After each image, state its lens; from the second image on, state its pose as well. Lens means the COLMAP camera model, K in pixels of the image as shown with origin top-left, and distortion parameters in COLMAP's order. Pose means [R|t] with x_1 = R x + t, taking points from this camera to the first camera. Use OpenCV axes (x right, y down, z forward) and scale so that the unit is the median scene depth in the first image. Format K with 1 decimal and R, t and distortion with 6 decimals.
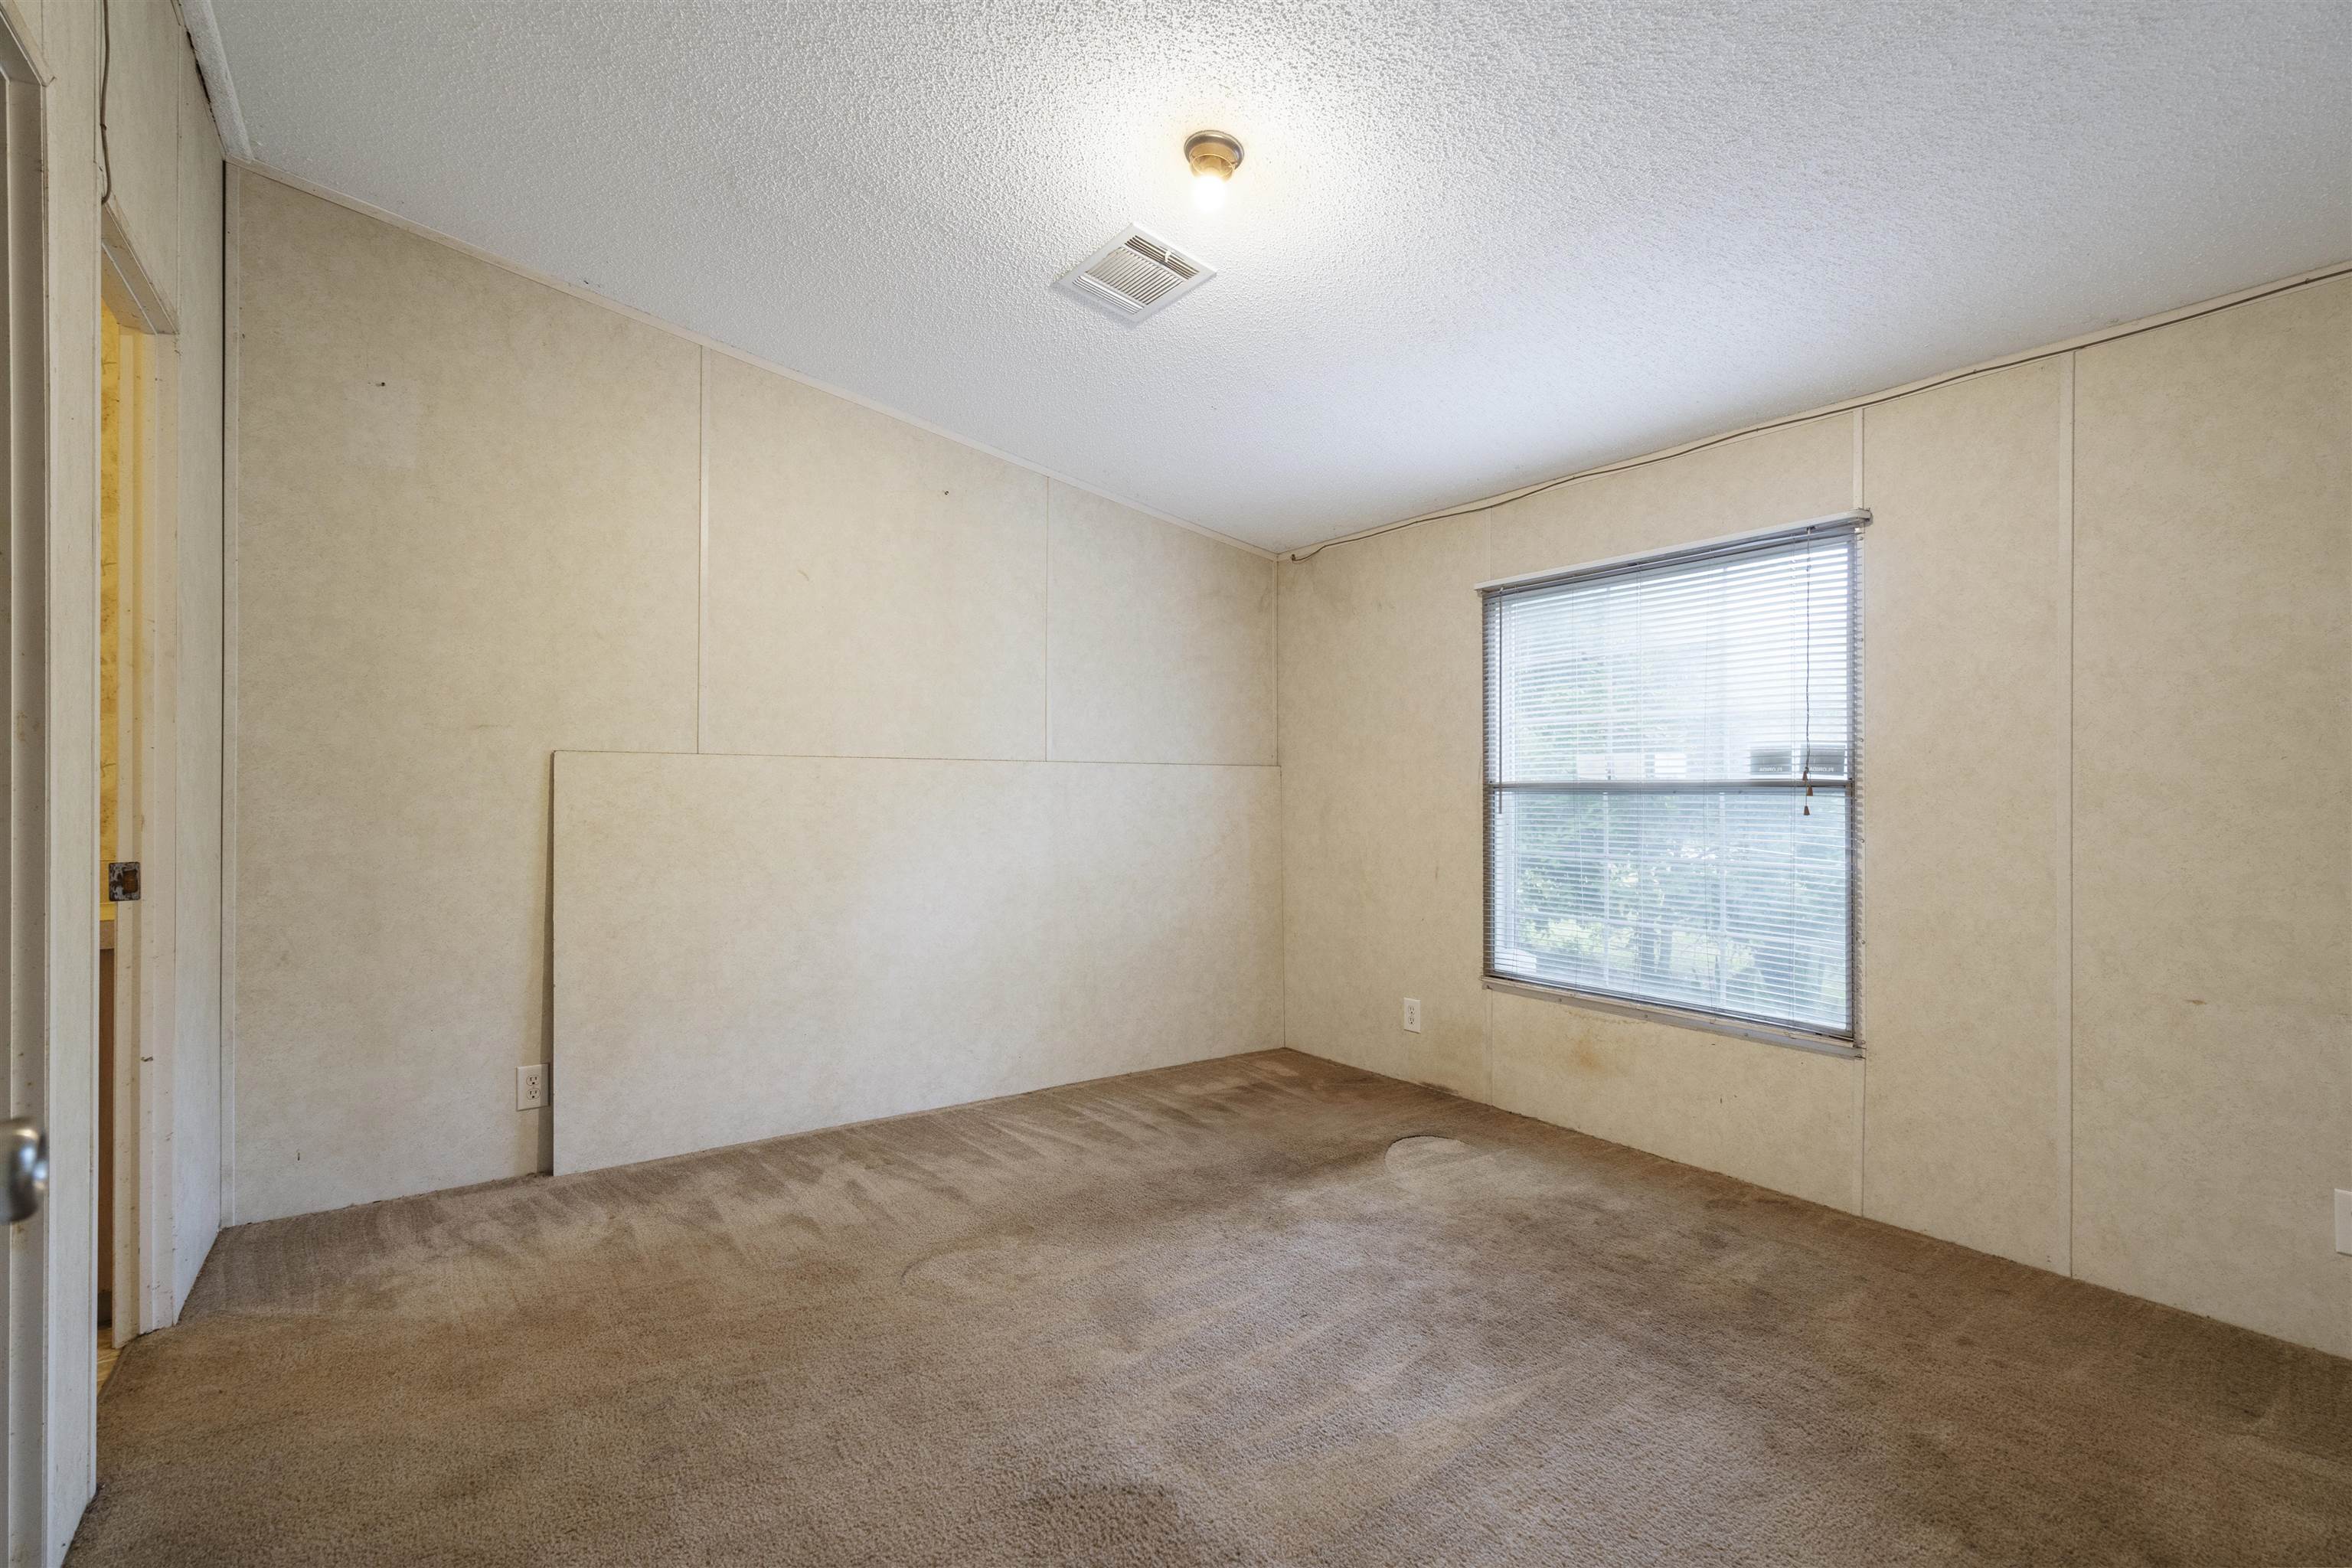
lens RADIAL K [[1070.4, 0, 1179.6], [0, 1070.4, 784.9], [0, 0, 1]] dist [-0.007095, 0.003862]
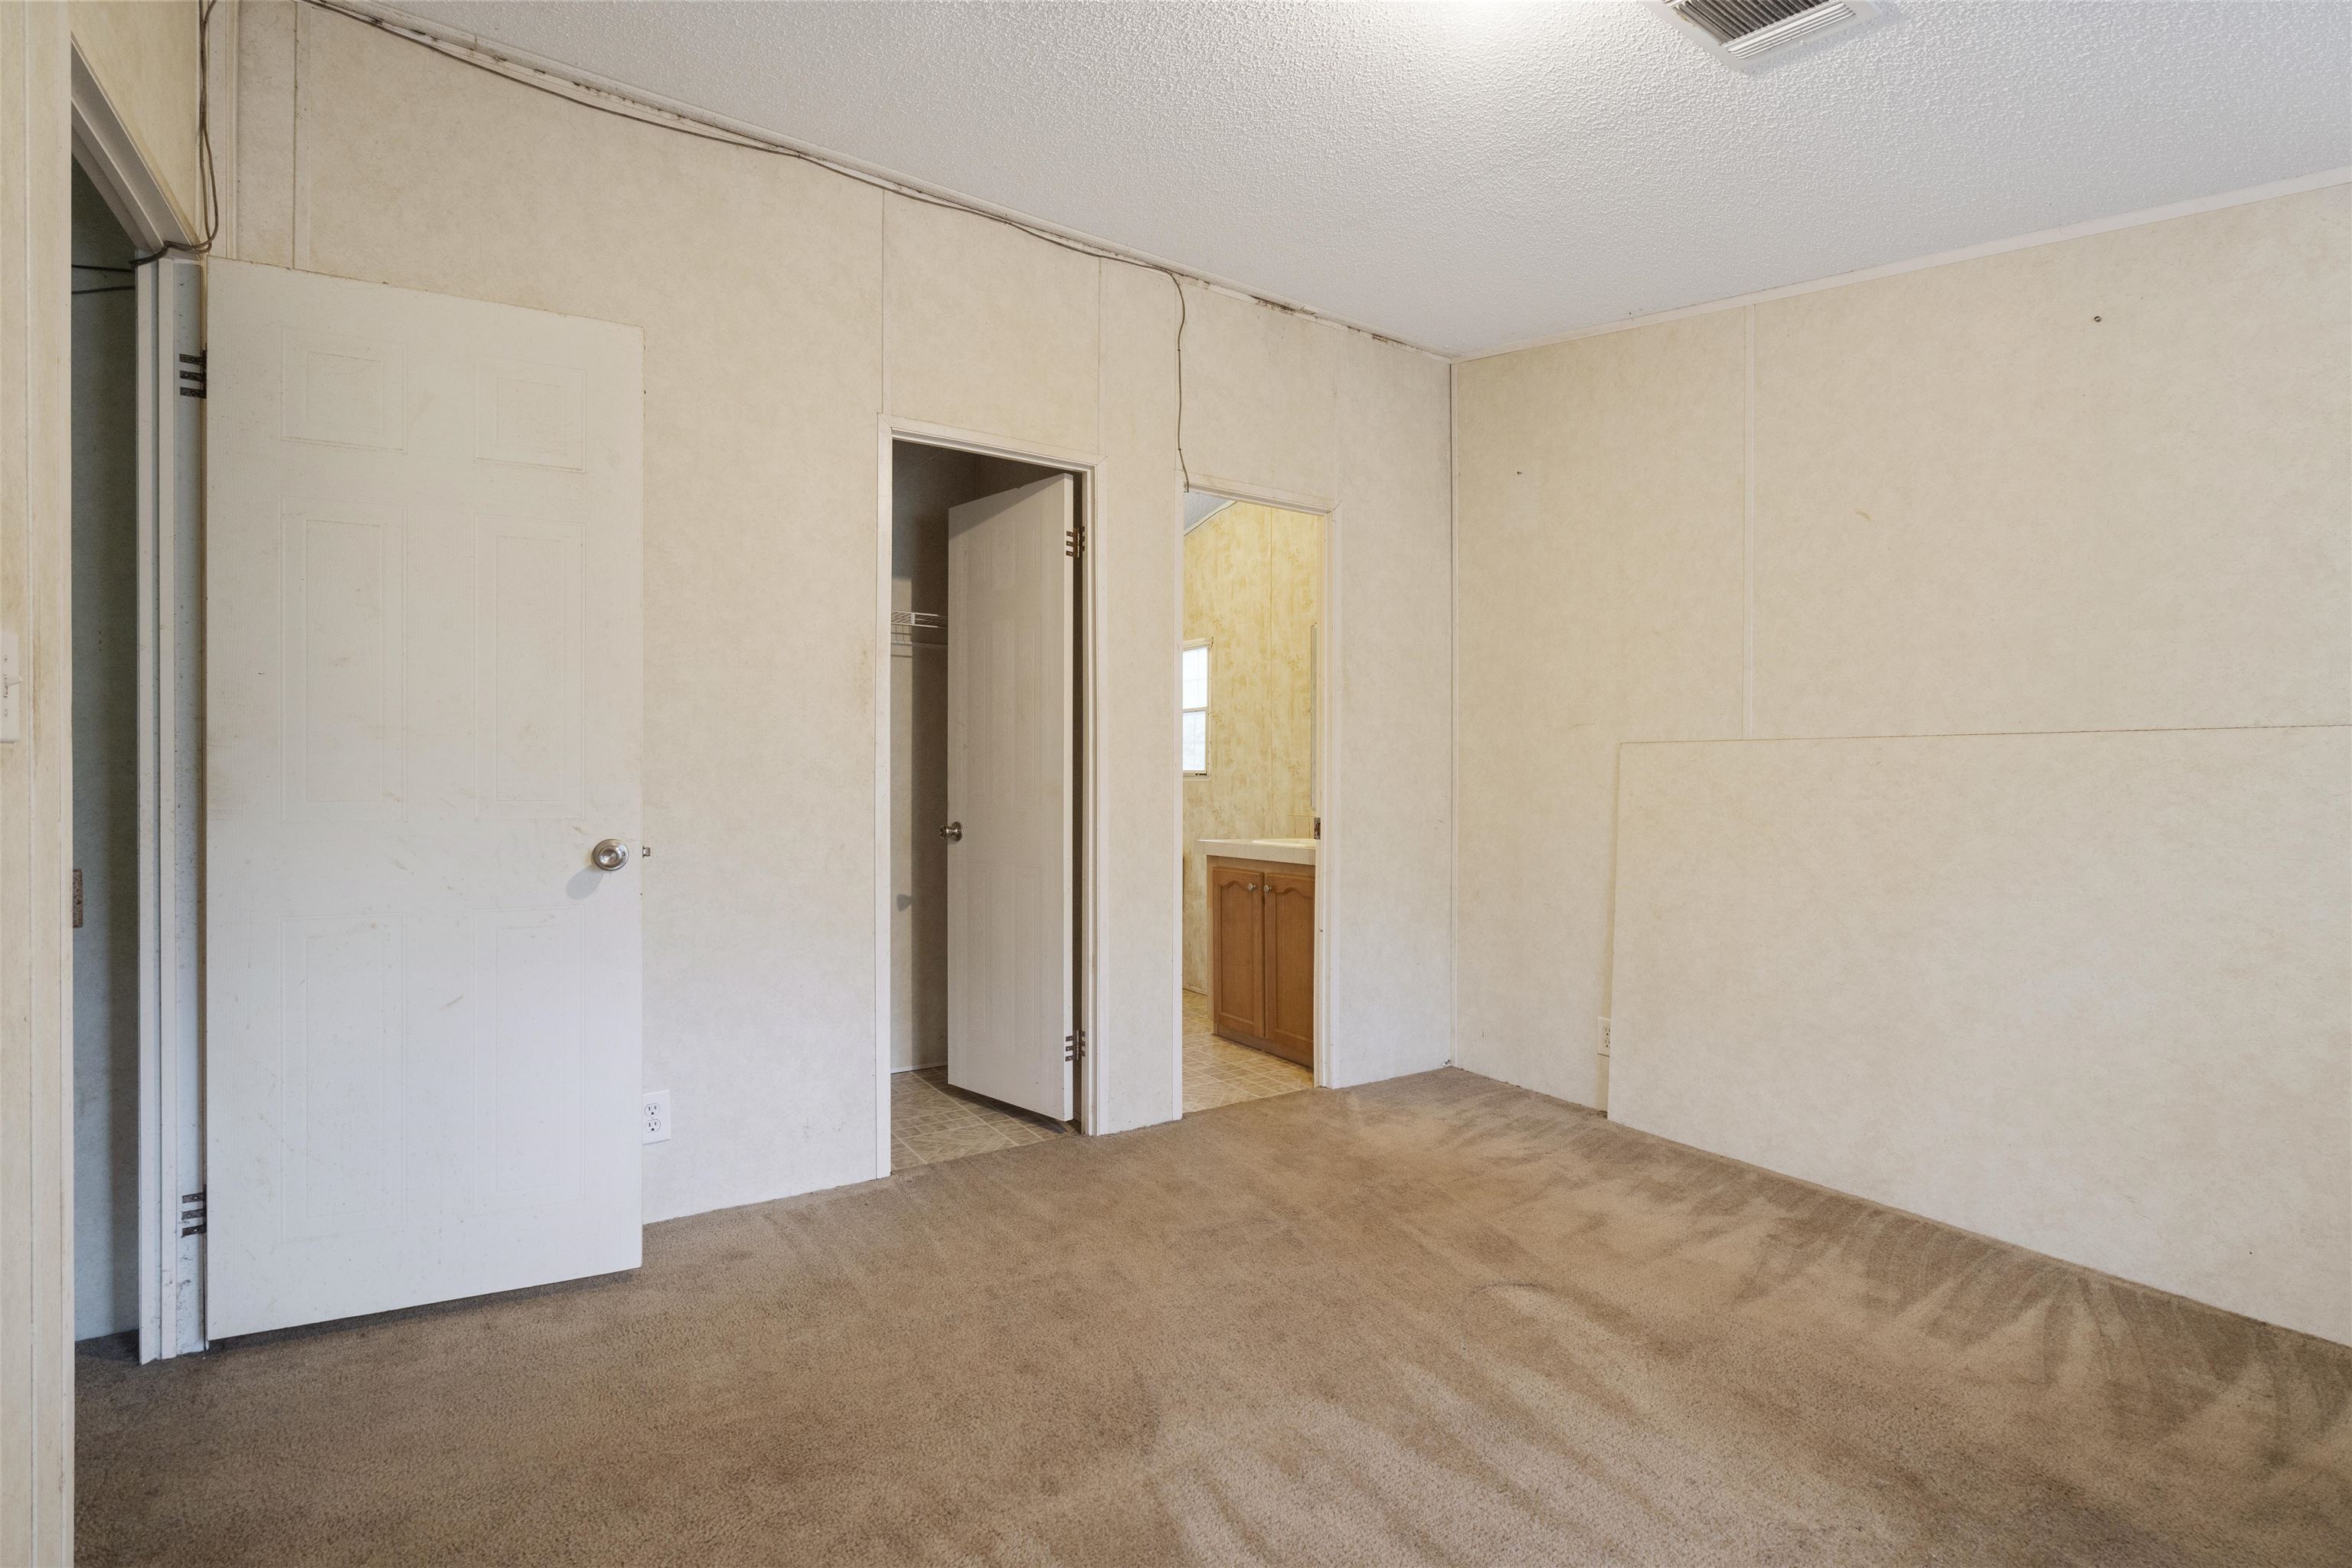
lens RADIAL K [[1070.4, 0, 1180.6], [0, 1070.4, 781.5], [0, 0, 1]] dist [-0.007095, 0.003862]
pose [[-0.044482, 0.002336, -0.999007, 0.545497], [0.002448, 0.999995, 0.002230, 0.004258], [0.999007, -0.002347, -0.044488, 0.575461]]
